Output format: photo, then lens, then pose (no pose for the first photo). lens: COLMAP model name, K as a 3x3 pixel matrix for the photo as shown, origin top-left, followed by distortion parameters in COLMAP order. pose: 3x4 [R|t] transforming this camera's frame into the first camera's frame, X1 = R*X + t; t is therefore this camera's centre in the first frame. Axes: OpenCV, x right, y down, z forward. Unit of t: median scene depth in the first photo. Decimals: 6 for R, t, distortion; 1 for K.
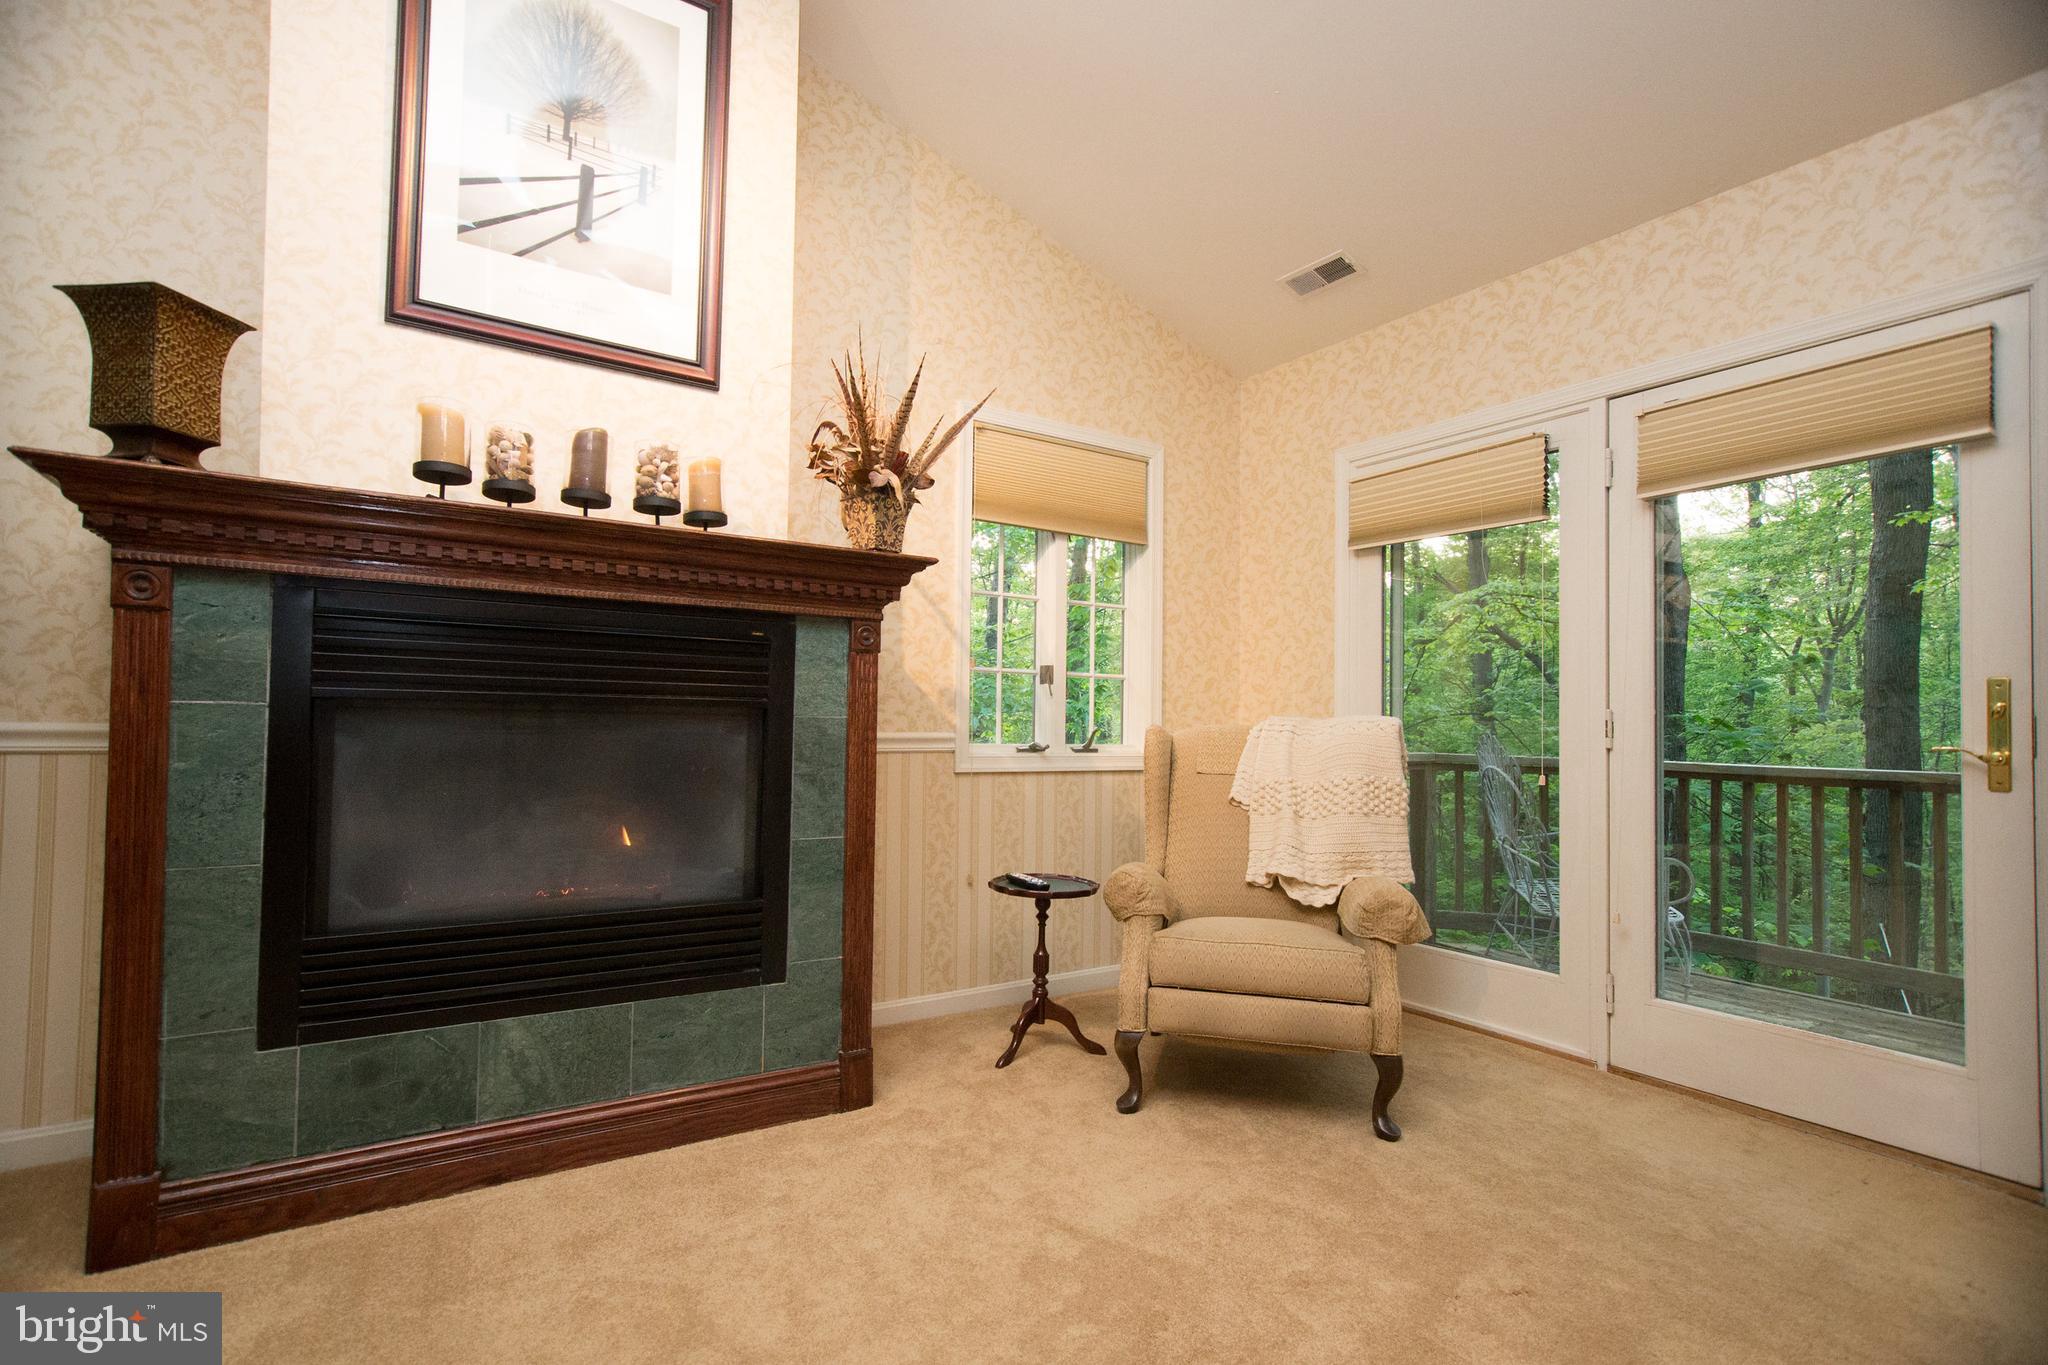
lens RADIAL K [[946.7, 0, 1006.0], [0, 946.7, 699.0], [0, 0, 1]] dist [0.003762, 0.001228]
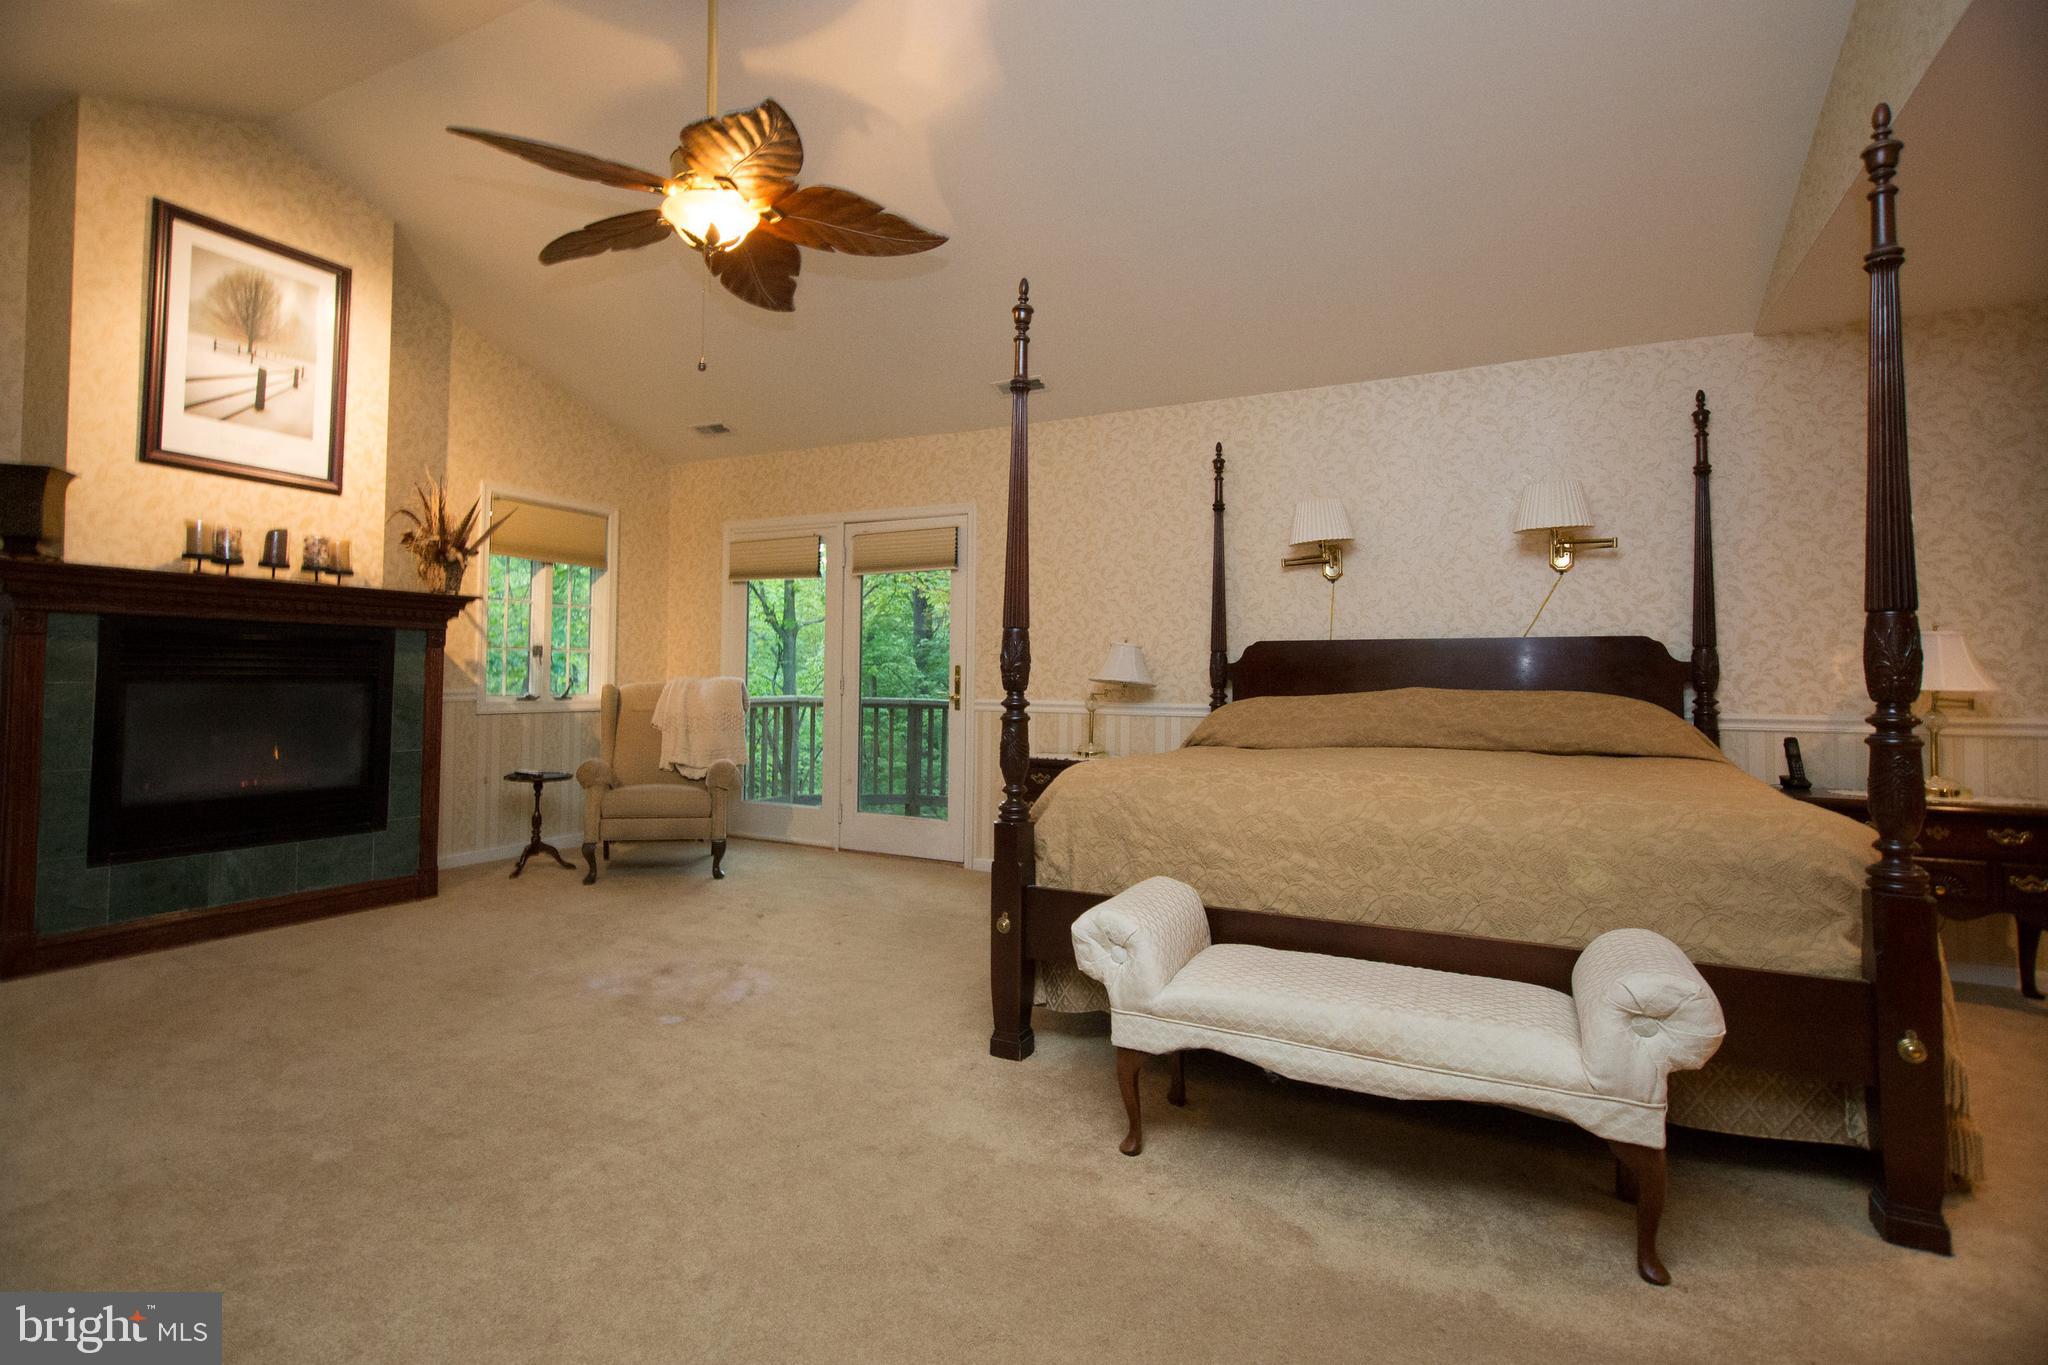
lens RADIAL K [[984.0, 0, 988.5], [0, 984.0, 642.2], [0, 0, 1]] dist [-0.000536, 0.000081]
pose [[0.875648, 0.010989, 0.482825, -0.136181], [-0.012423, 0.999923, -0.000228, -0.073297], [-0.482791, -0.005798, 0.875717, -1.195562]]
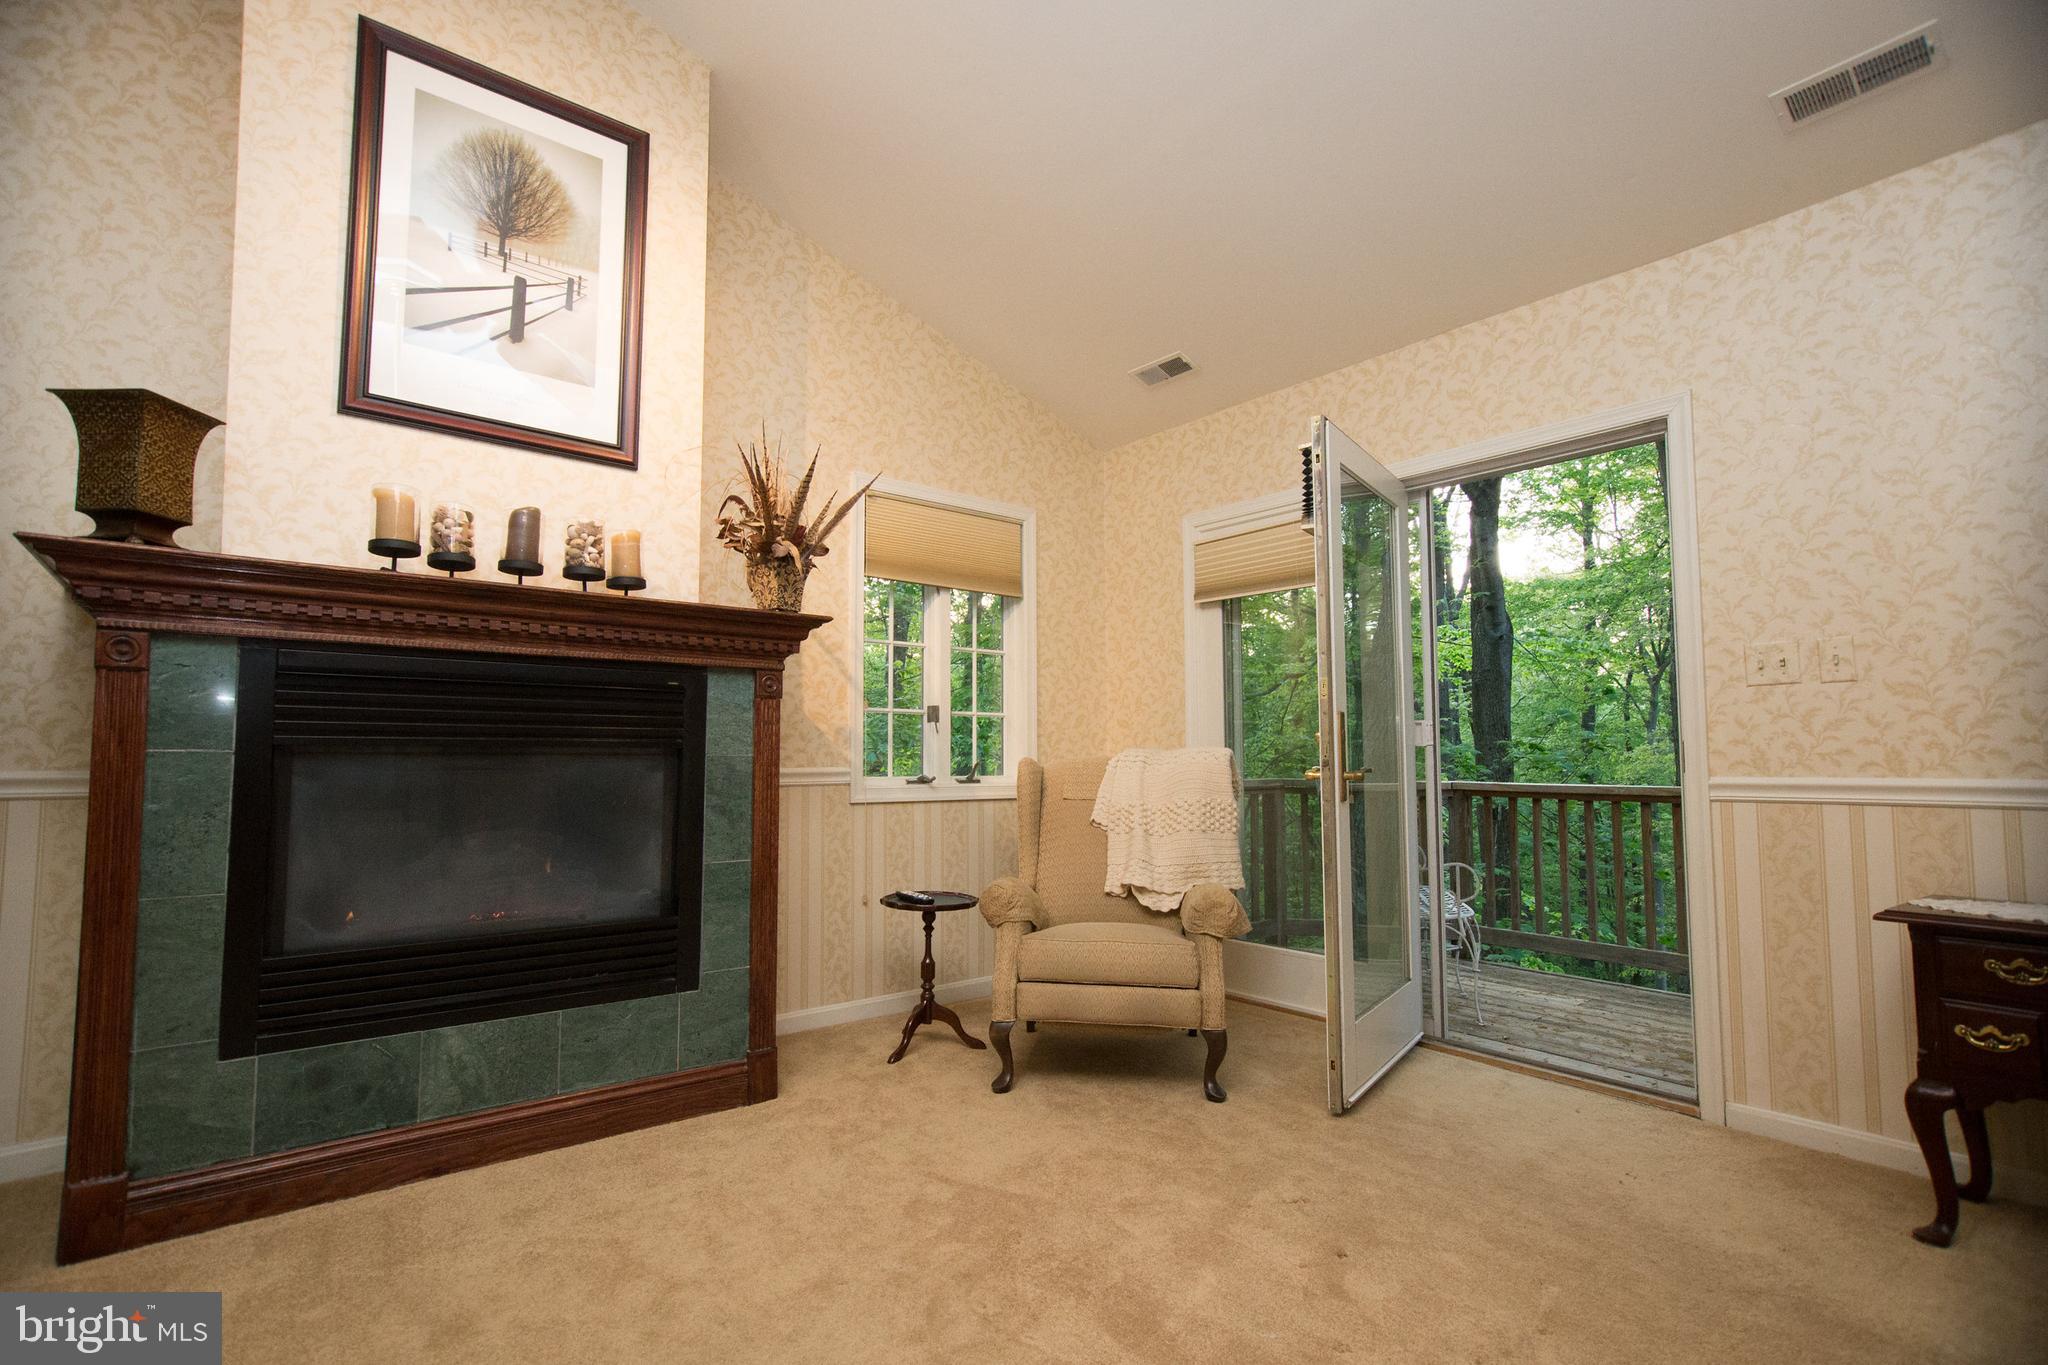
lens RADIAL K [[946.7, 0, 1006.0], [0, 946.7, 699.0], [0, 0, 1]] dist [0.003762, 0.001228]
pose [[0.994681, -0.008871, 0.102624, 0.020059], [0.012472, 0.999327, -0.034506, -0.005258], [-0.102249, 0.035602, 0.994122, -0.176659]]
